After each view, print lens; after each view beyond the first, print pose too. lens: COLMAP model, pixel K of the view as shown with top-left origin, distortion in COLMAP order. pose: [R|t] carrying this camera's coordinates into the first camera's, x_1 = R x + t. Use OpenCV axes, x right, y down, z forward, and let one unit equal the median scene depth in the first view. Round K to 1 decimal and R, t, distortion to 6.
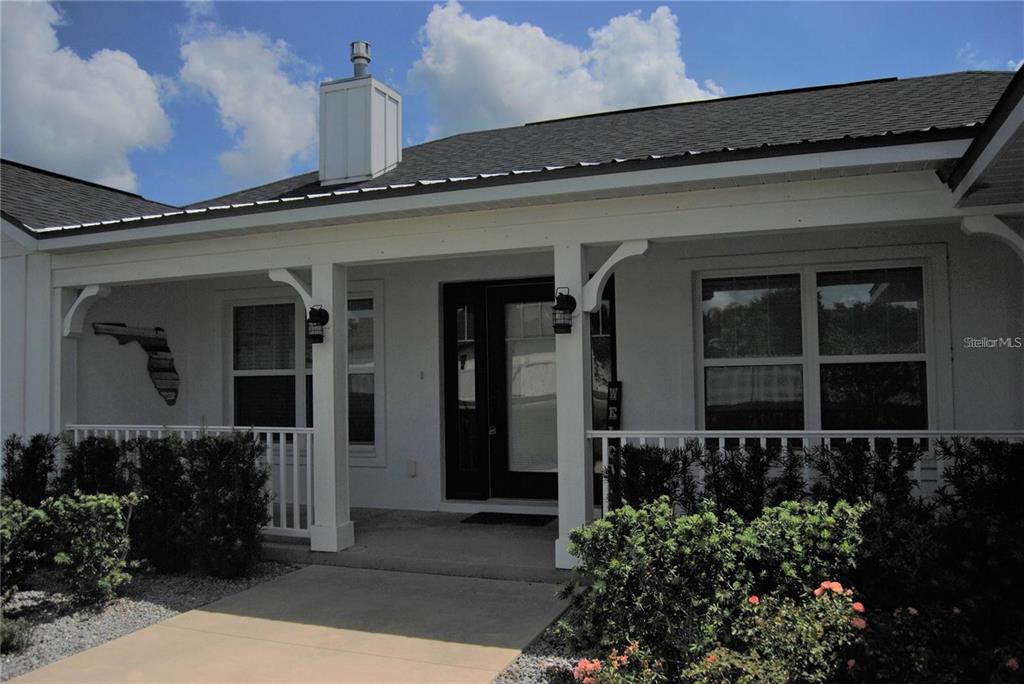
lens RADIAL K [[802.3, 0, 509.1], [0, 802.3, 357.1], [0, 0, 1]] dist [-0.097258, 0.041387]
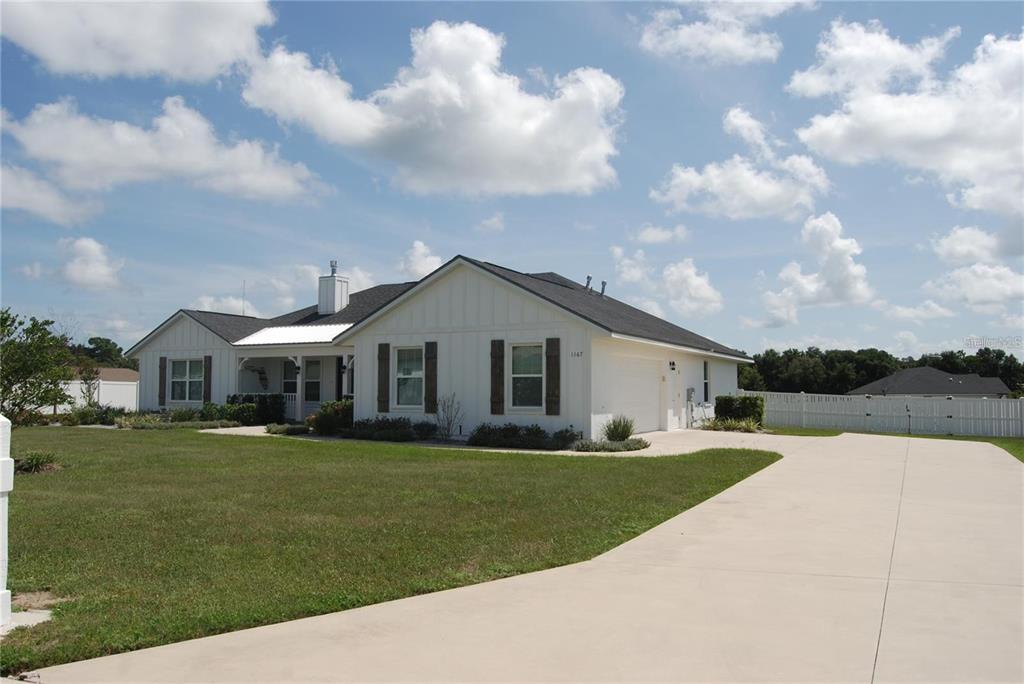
lens RADIAL K [[802.3, 0, 505.0], [0, 802.3, 342.3], [0, 0, 1]] dist [-0.097258, 0.041387]
pose [[0.993966, 0.007286, -0.109449, 1.172830], [-0.010931, 0.999404, -0.032746, -0.051484], [0.109146, 0.033745, 0.993453, -2.776772]]
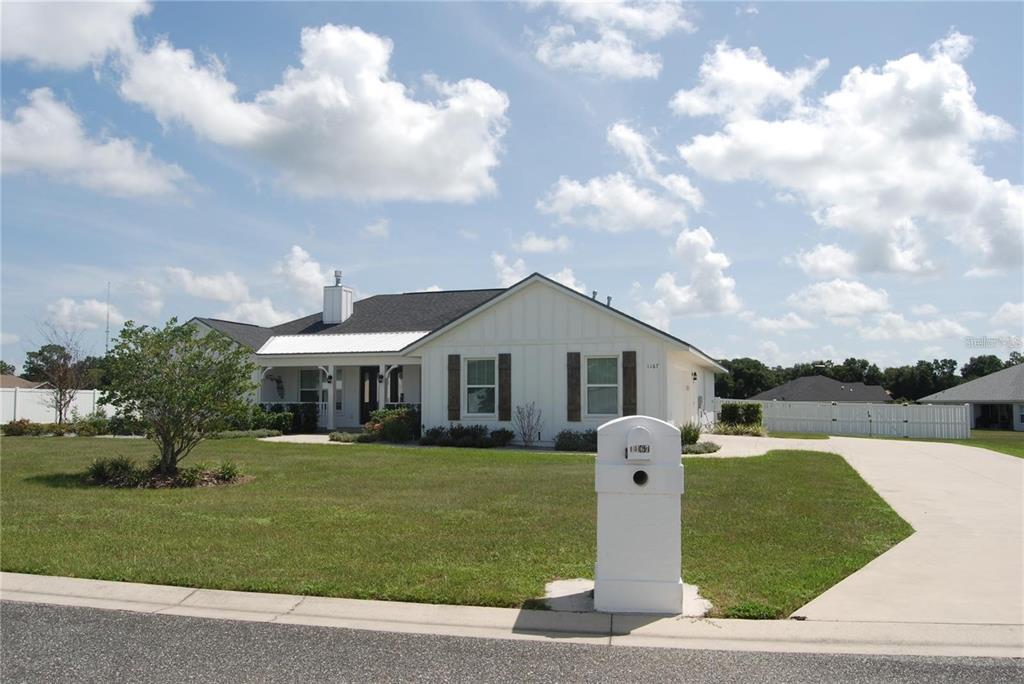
lens RADIAL K [[802.3, 0, 491.8], [0, 802.3, 345.7], [0, 0, 1]] dist [-0.097258, 0.041387]
pose [[0.999427, 0.014395, 0.030626, 0.446545], [-0.013188, 0.999142, -0.039253, -0.054072], [-0.031165, 0.038826, 0.998760, -3.006031]]
